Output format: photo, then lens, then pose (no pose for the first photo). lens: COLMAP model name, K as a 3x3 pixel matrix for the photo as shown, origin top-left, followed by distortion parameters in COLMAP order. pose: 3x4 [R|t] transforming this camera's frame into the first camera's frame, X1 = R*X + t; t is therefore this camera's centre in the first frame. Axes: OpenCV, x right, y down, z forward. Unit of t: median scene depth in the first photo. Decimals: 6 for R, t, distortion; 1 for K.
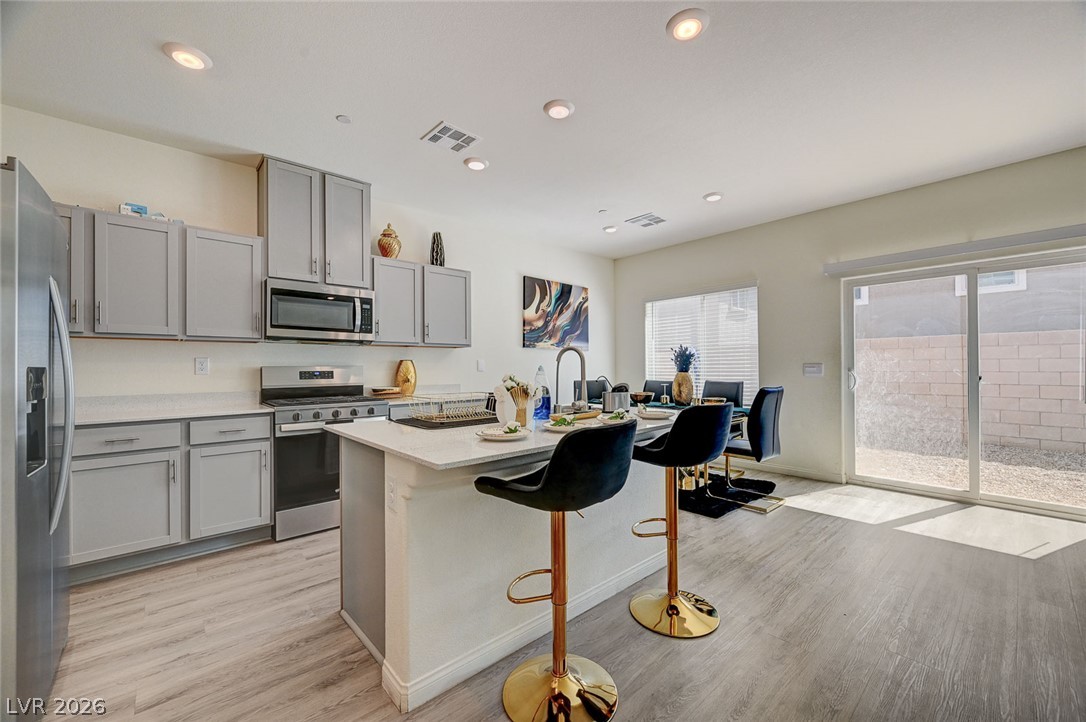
lens RADIAL K [[429.5, 0, 547.4], [0, 429.5, 364.9], [0, 0, 1]] dist [-0.002353, -0.000121]
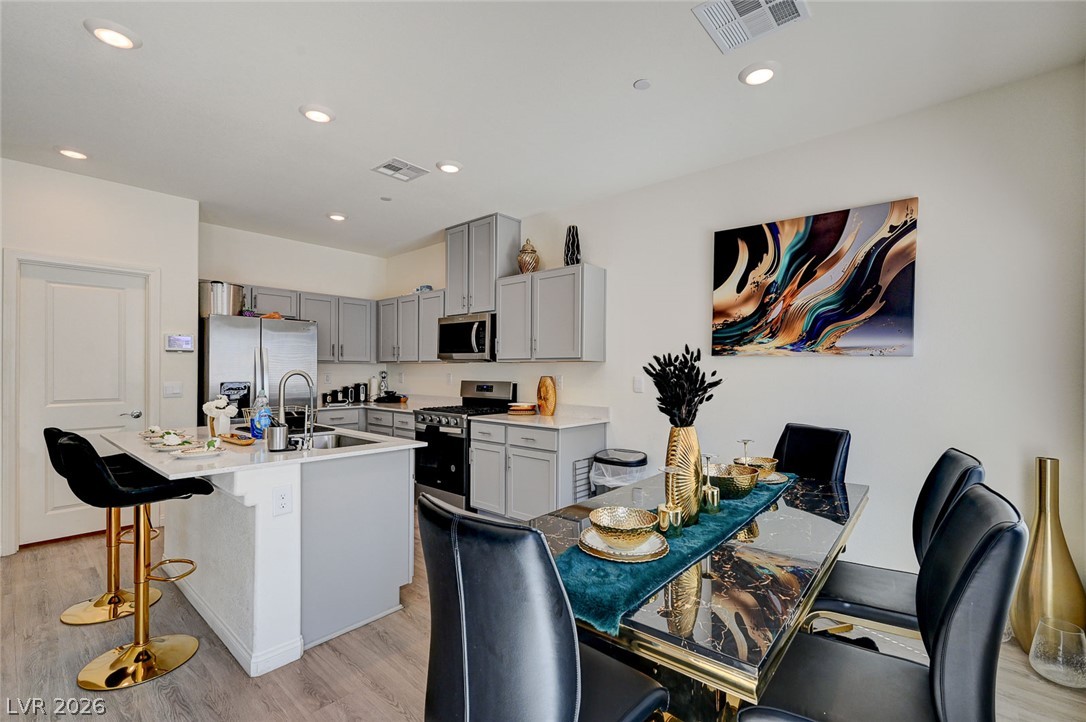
lens RADIAL K [[483.2, 0, 545.8], [0, 483.2, 370.8], [0, 0, 1]] dist [0.000249, 0.000026]
pose [[0.114469, 0.007928, -0.993395, 0.718480], [-0.000332, 0.999968, 0.007942, -0.031670], [0.993427, -0.000579, 0.114468, 0.876311]]
